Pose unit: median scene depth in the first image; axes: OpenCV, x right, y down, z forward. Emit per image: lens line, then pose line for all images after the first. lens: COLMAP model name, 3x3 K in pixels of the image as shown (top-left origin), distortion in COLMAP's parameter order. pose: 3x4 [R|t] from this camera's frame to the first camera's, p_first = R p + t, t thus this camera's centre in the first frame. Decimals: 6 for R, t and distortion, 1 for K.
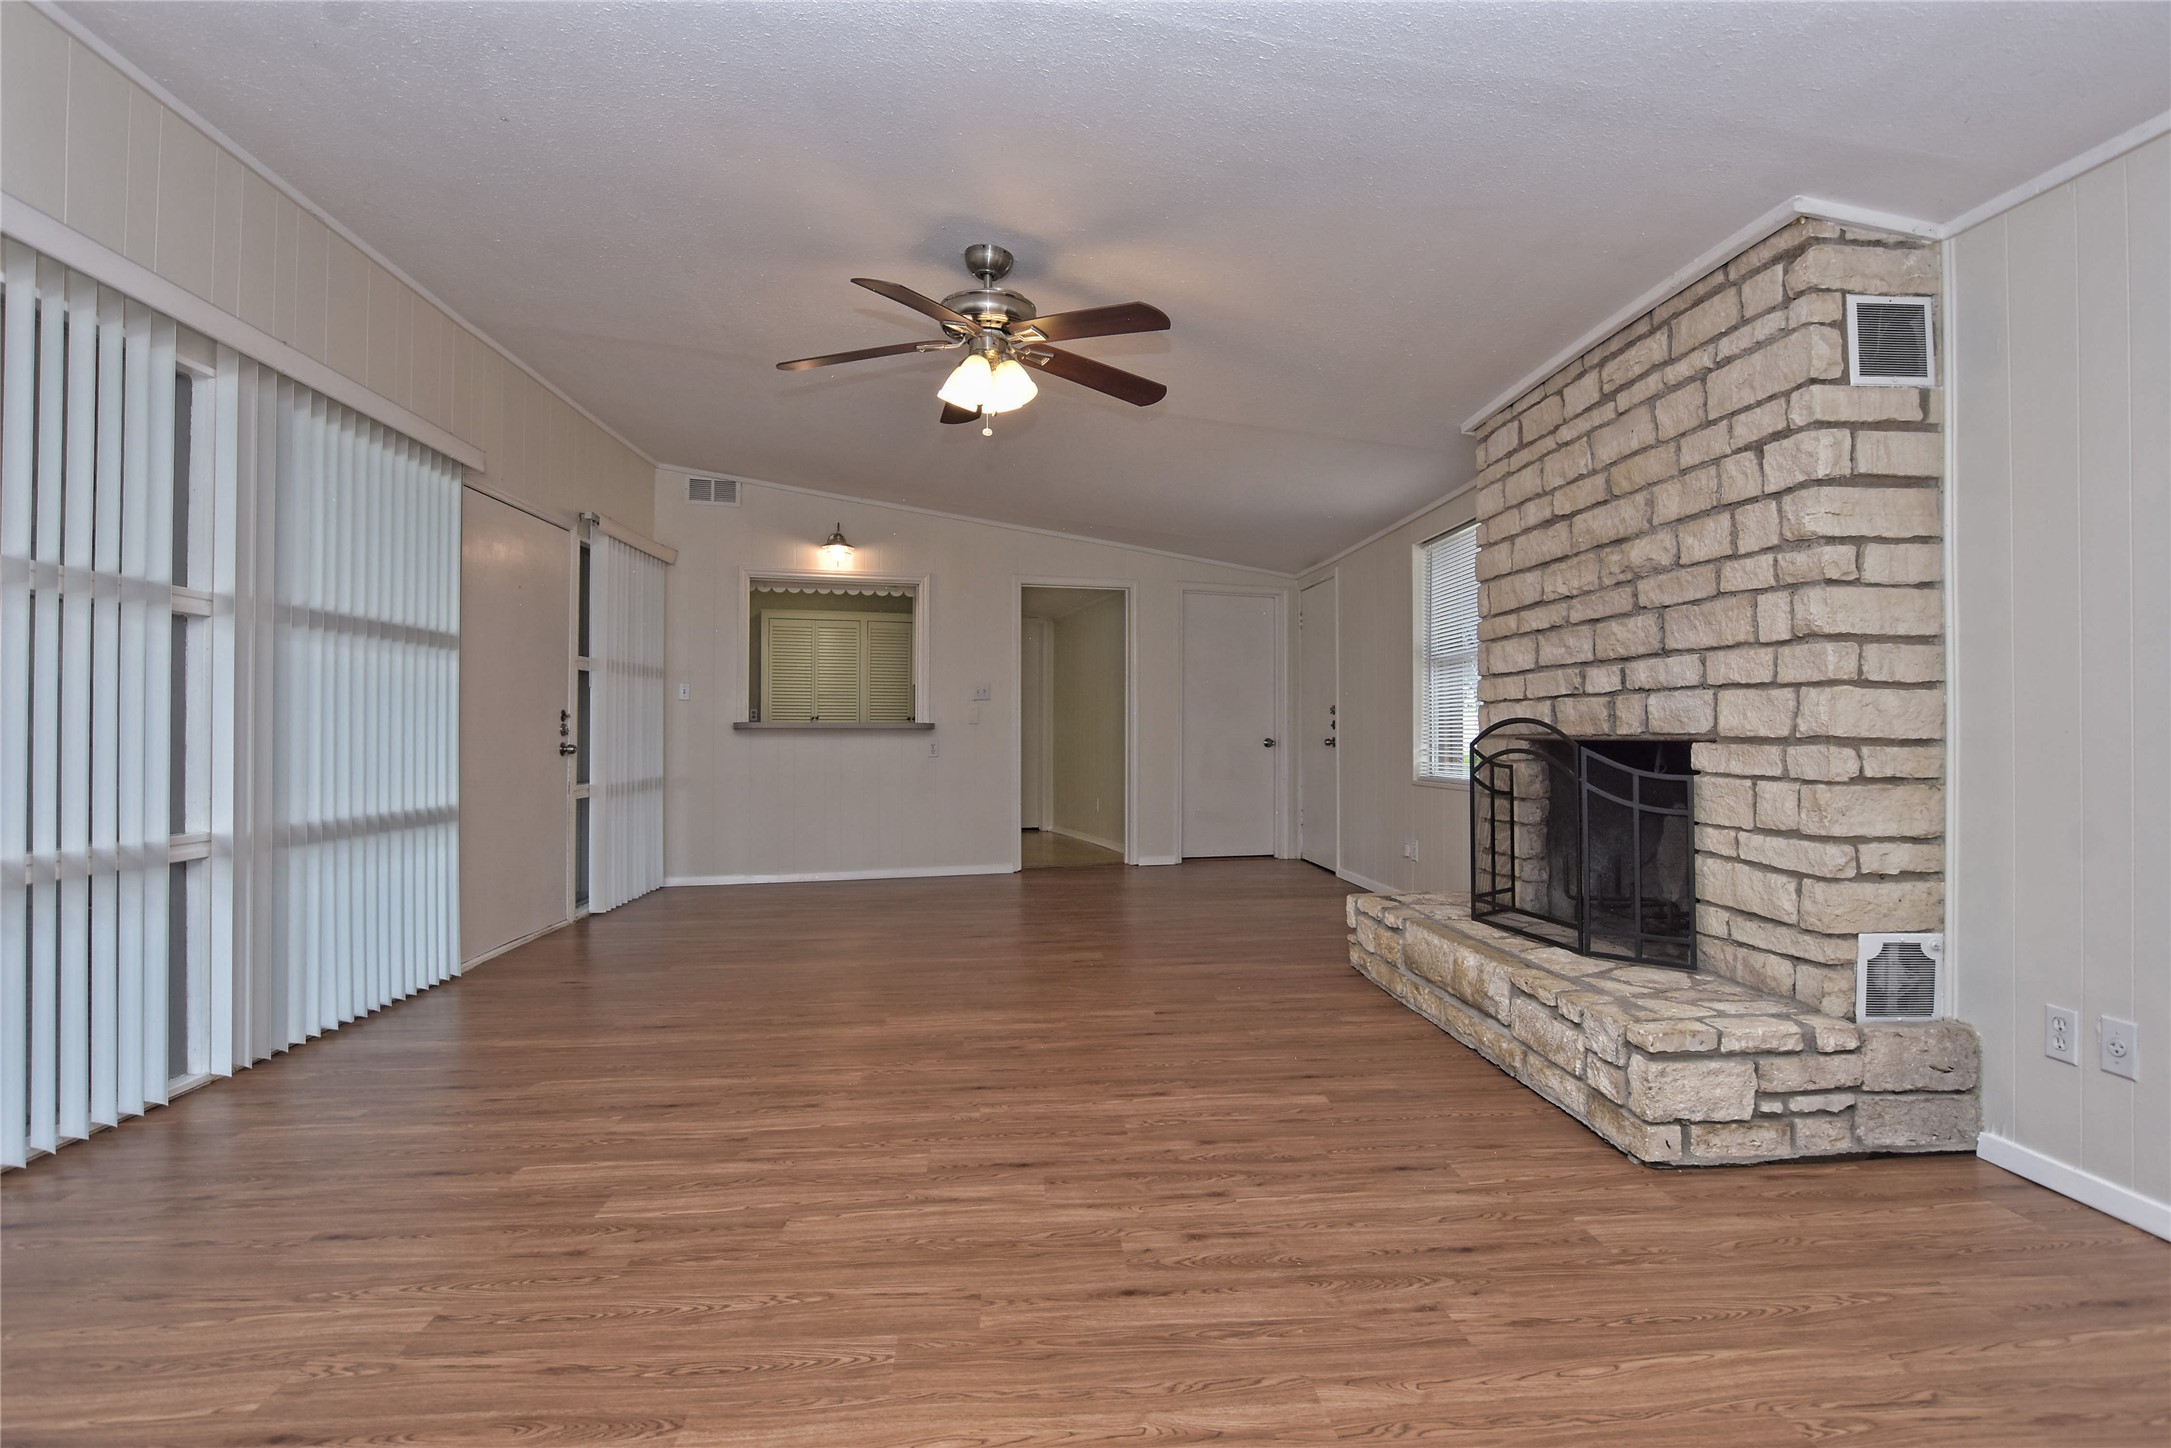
lens RADIAL K [[1049.4, 0, 1085.8], [0, 1049.4, 715.4], [0, 0, 1]] dist [-0.029044, 0.003739]
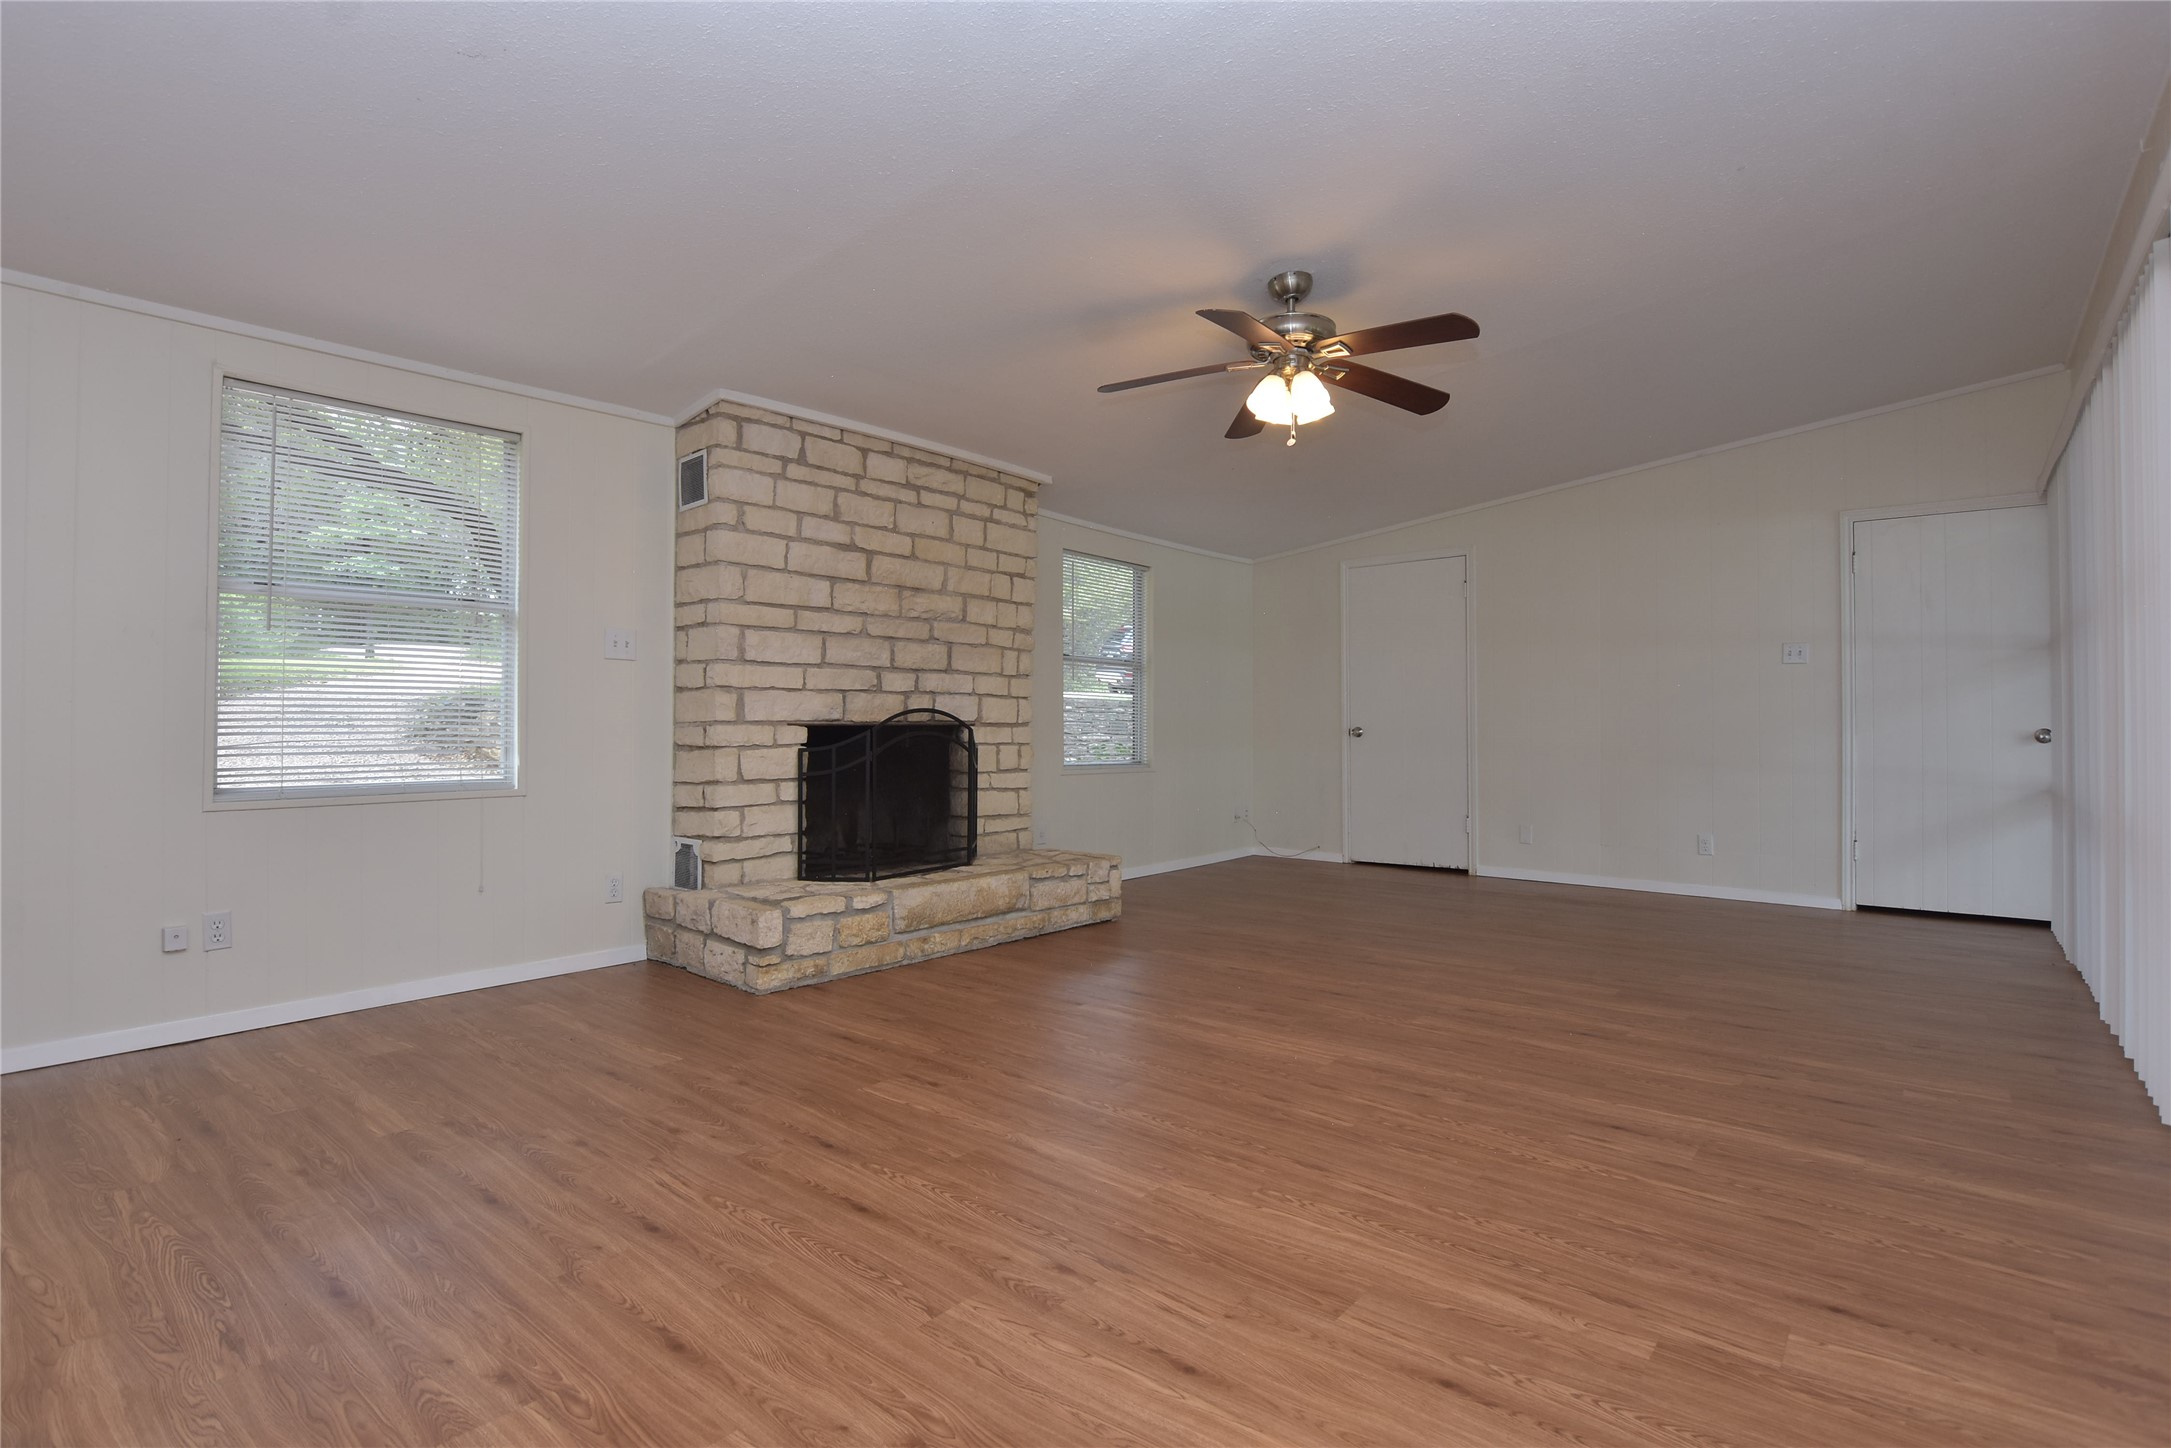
lens RADIAL K [[1049.4, 0, 1085.2], [0, 1049.4, 715.4], [0, 0, 1]] dist [-0.029044, 0.003739]
pose [[-0.715458, 0.008070, 0.698609, -0.799780], [-0.011800, 0.999651, -0.023633, 0.048804], [-0.698556, -0.025152, -0.715113, 2.195098]]
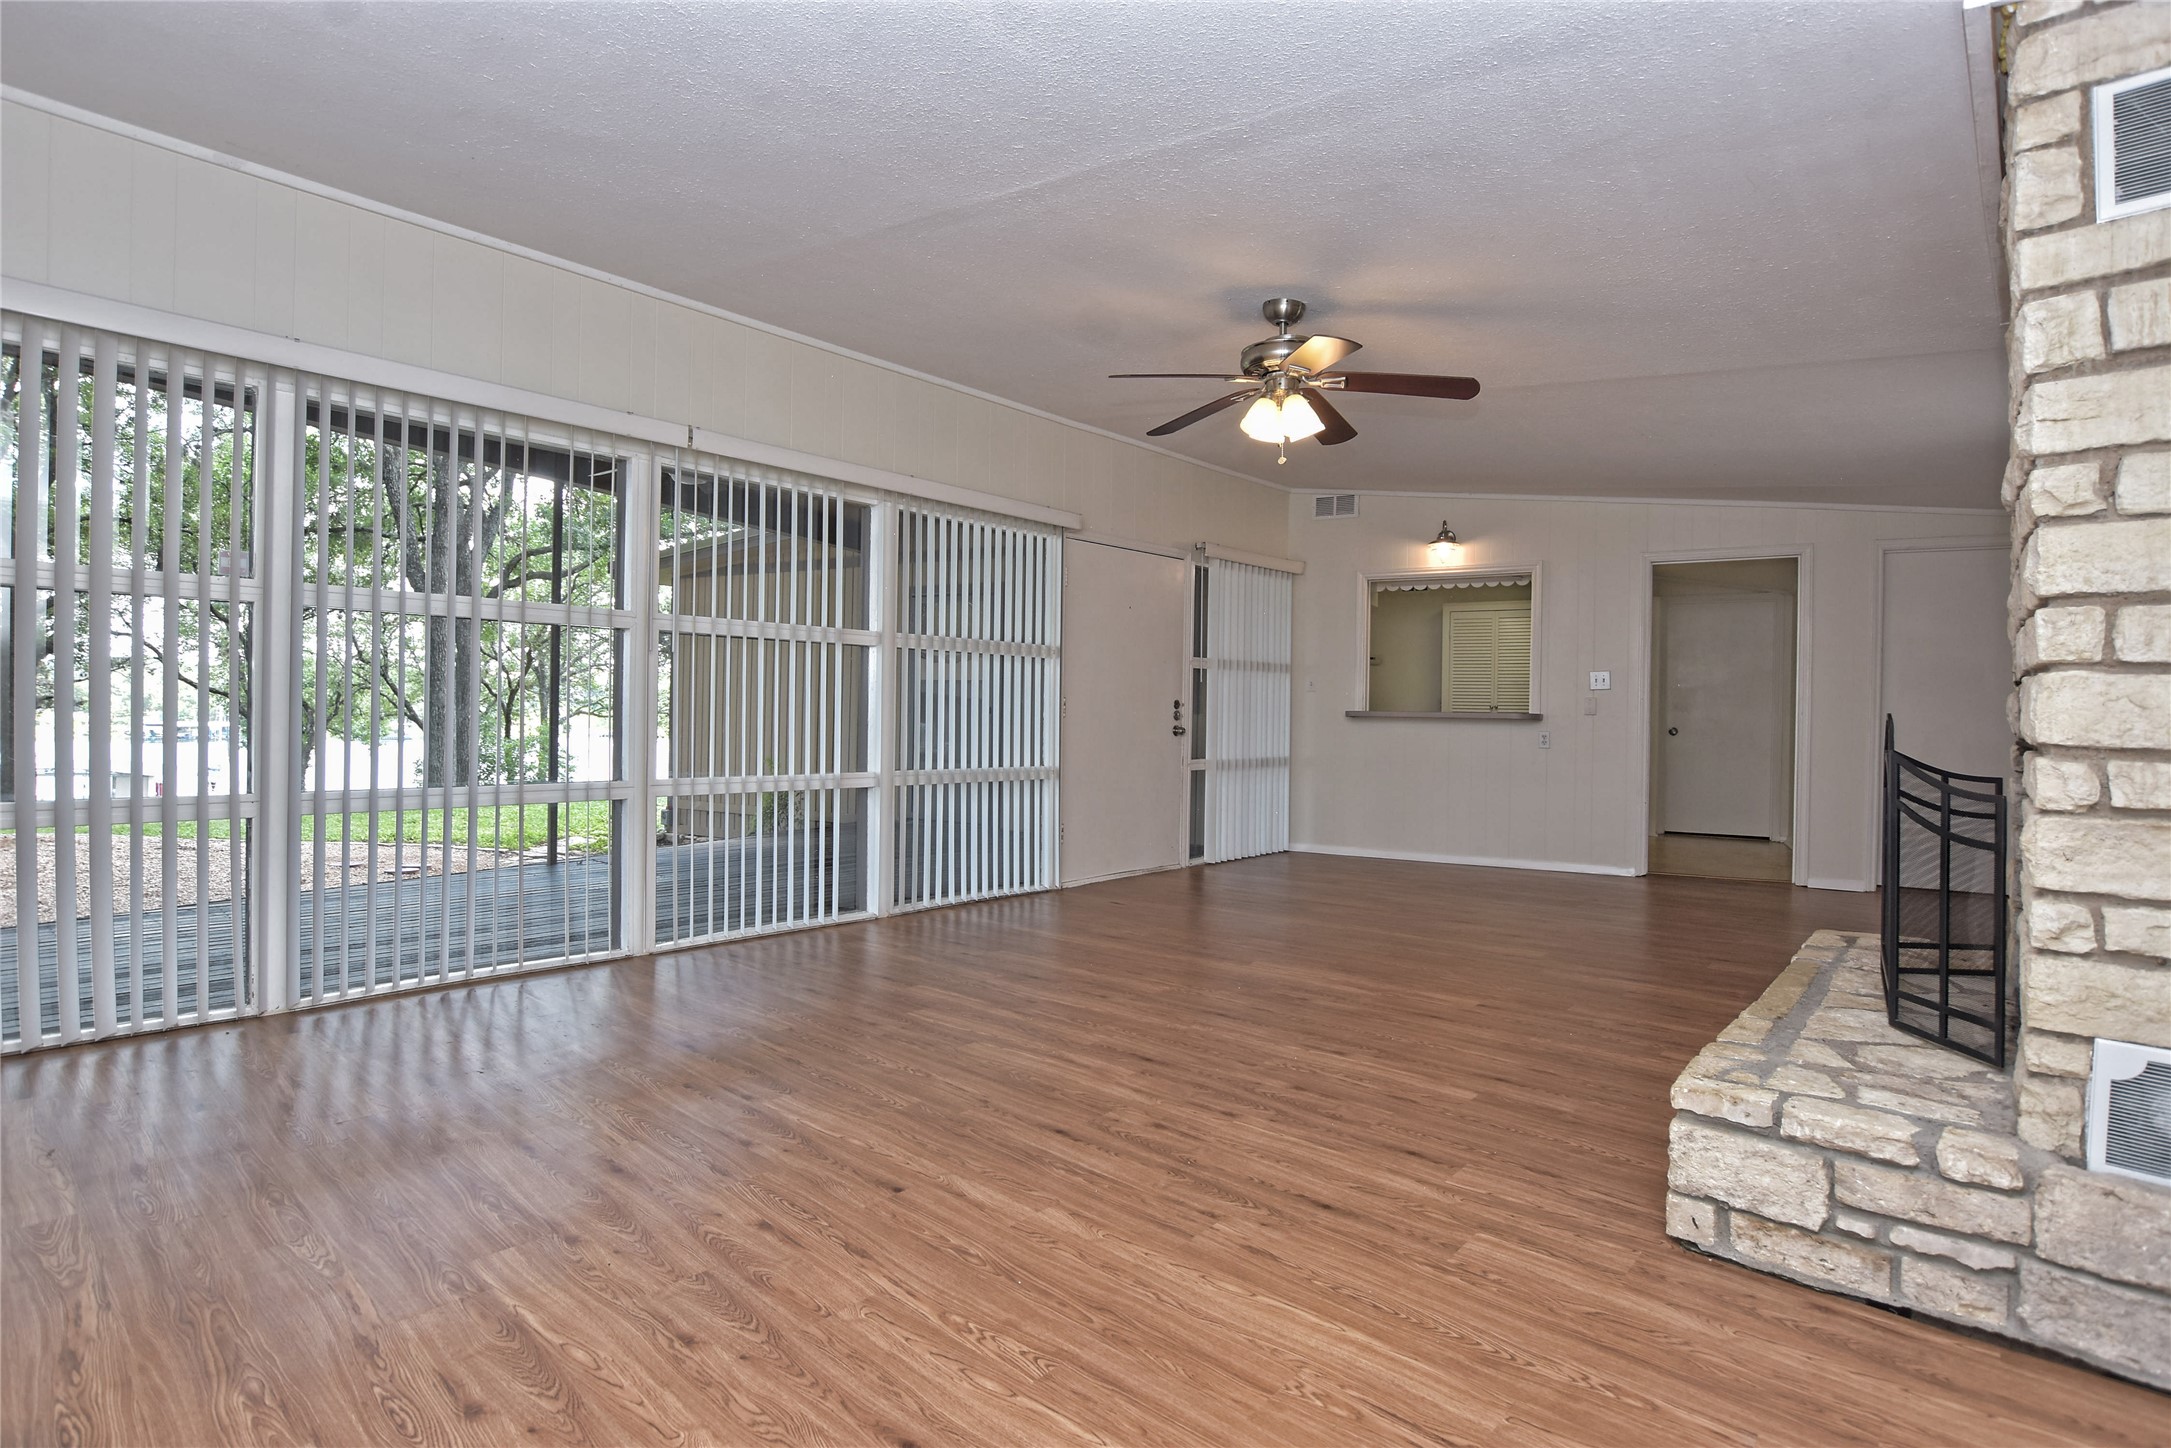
lens RADIAL K [[1049.4, 0, 1082.9], [0, 1049.4, 712.7], [0, 0, 1]] dist [-0.029044, 0.003739]
pose [[0.687162, 0.009580, -0.726441, 0.679818], [-0.003168, 0.999943, 0.010190, -0.004851], [0.726497, -0.004701, 0.687153, 0.054676]]
